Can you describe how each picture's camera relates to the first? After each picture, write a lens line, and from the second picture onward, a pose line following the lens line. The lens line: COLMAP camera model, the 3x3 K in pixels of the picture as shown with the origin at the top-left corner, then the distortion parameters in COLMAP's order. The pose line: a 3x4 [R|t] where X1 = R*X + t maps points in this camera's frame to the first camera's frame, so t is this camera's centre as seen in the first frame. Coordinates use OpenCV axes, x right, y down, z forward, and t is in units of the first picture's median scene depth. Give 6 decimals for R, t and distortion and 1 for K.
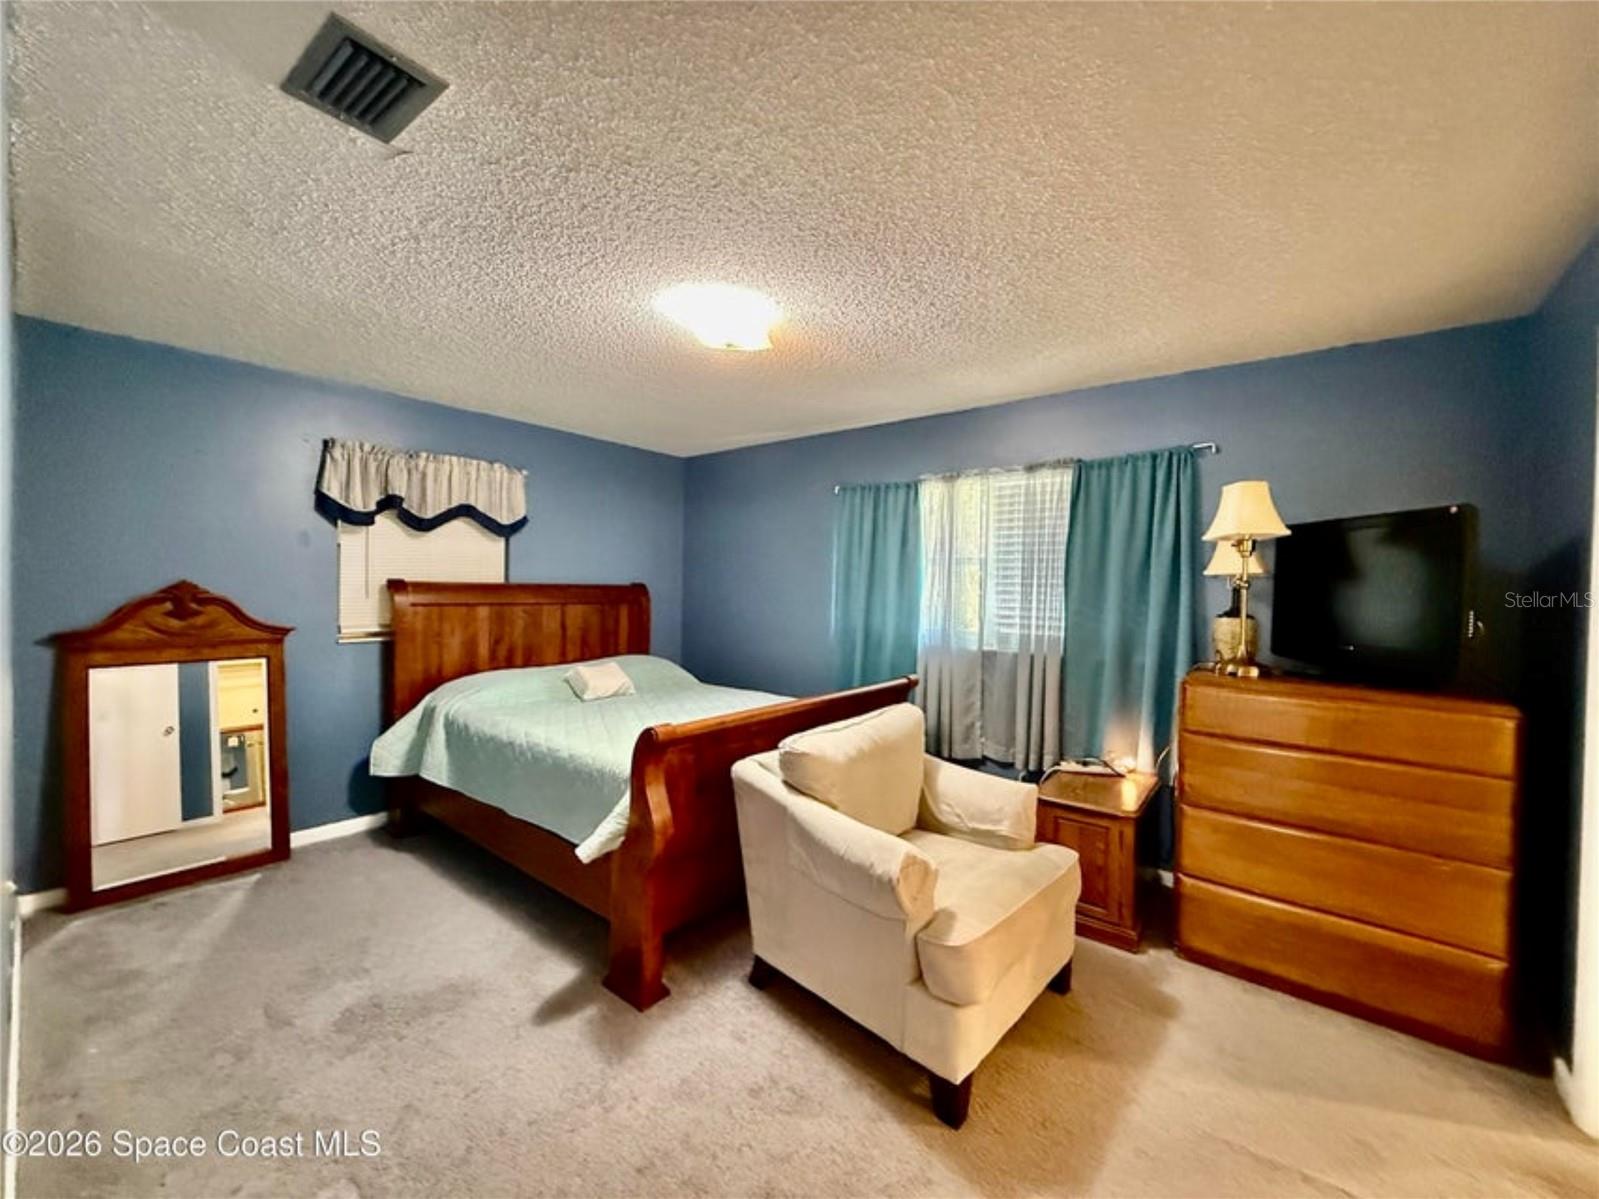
lens RADIAL K [[635.6, 0, 799.2], [0, 635.6, 600.8], [0, 0, 1]] dist [-0.001803, 0.000632]
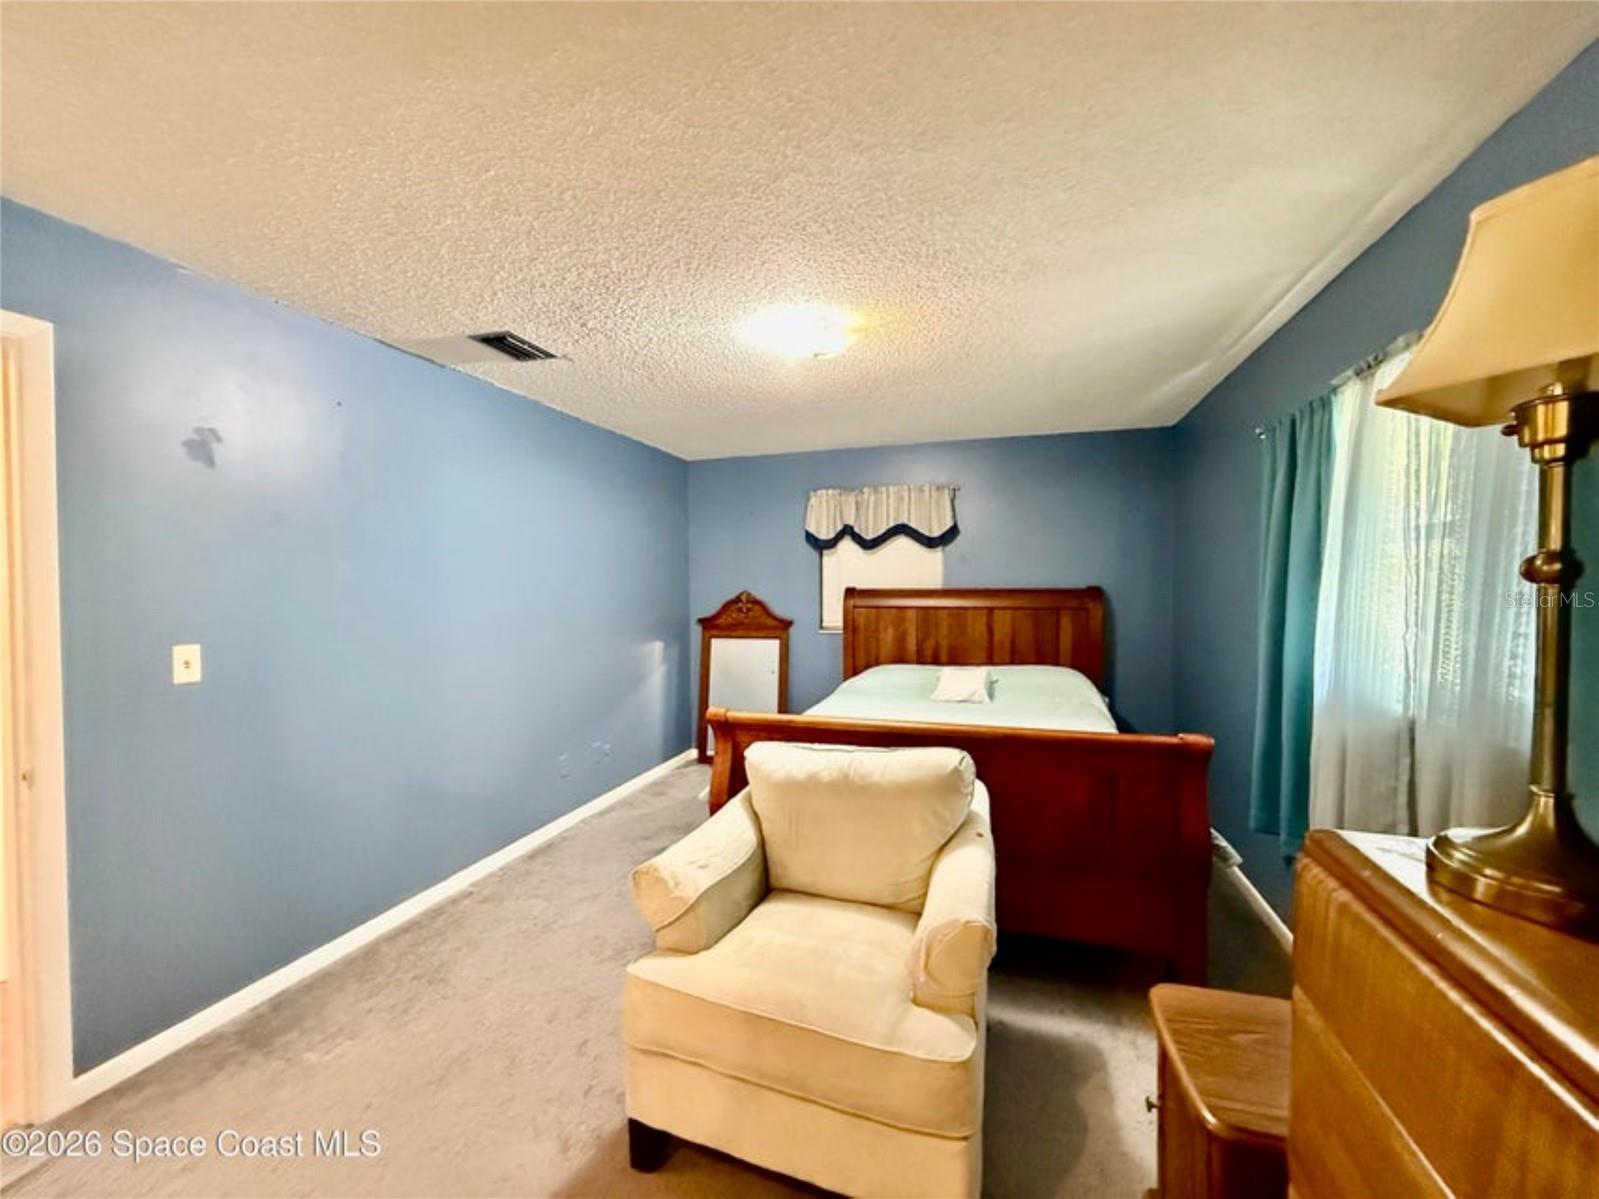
lens RADIAL K [[635.6, 0, 804.5], [0, 635.6, 606.2], [0, 0, 1]] dist [-0.001803, 0.000632]
pose [[0.373702, 0.011476, -0.927478, 0.555474], [-0.009984, 0.999915, 0.008350, -0.004963], [0.927495, 0.006139, 0.373785, 0.405282]]
